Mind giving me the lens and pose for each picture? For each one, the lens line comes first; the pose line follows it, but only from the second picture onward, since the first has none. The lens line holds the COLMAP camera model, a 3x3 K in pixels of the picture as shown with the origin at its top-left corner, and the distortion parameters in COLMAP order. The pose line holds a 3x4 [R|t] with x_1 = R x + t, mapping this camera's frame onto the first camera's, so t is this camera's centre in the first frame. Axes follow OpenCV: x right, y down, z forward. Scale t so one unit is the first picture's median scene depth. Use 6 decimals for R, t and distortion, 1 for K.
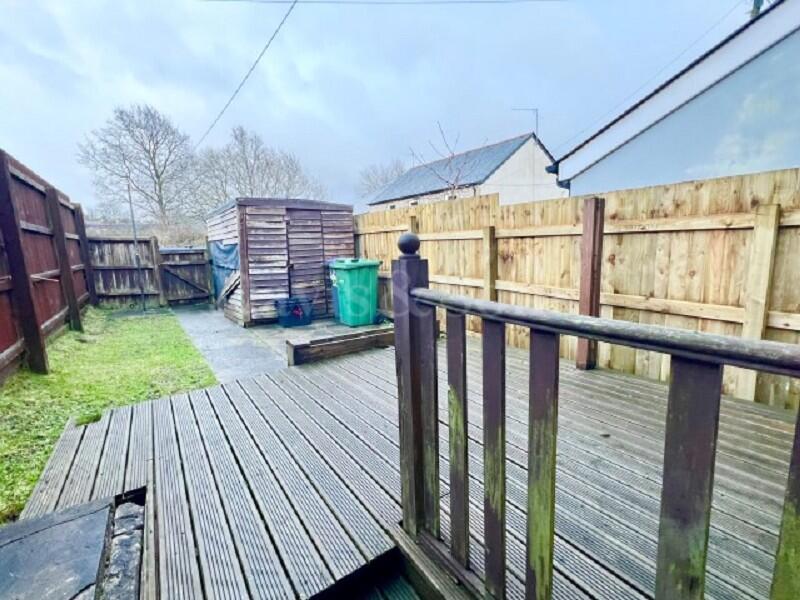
lens RADIAL K [[367.5, 0, 400.4], [0, 367.5, 299.3], [0, 0, 1]] dist [0.001045, 0.000291]
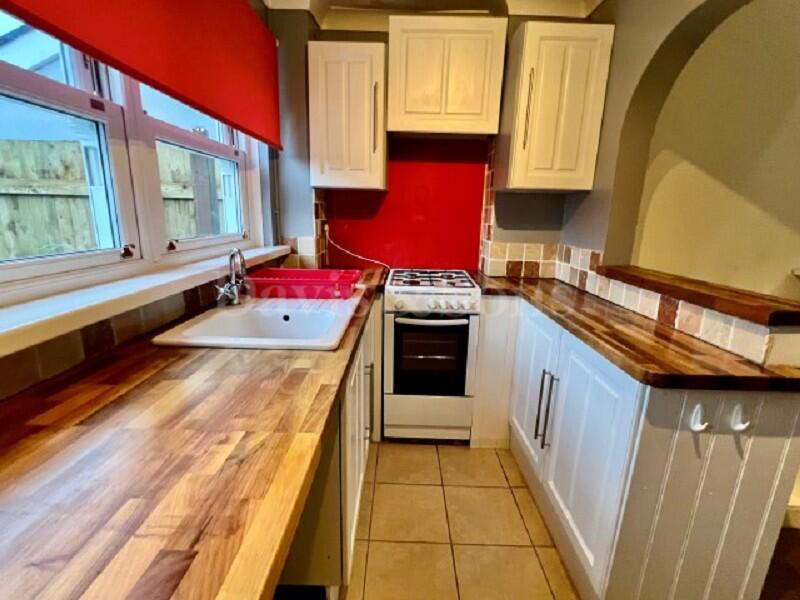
lens RADIAL K [[367.5, 0, 399.4], [0, 367.5, 300.9], [0, 0, 1]] dist [0.001045, 0.000291]
pose [[0.568808, -0.155664, 0.807606, 0.422263], [0.082967, 0.987777, 0.131957, 0.015249], [-0.818275, -0.008054, 0.574770, -0.173123]]
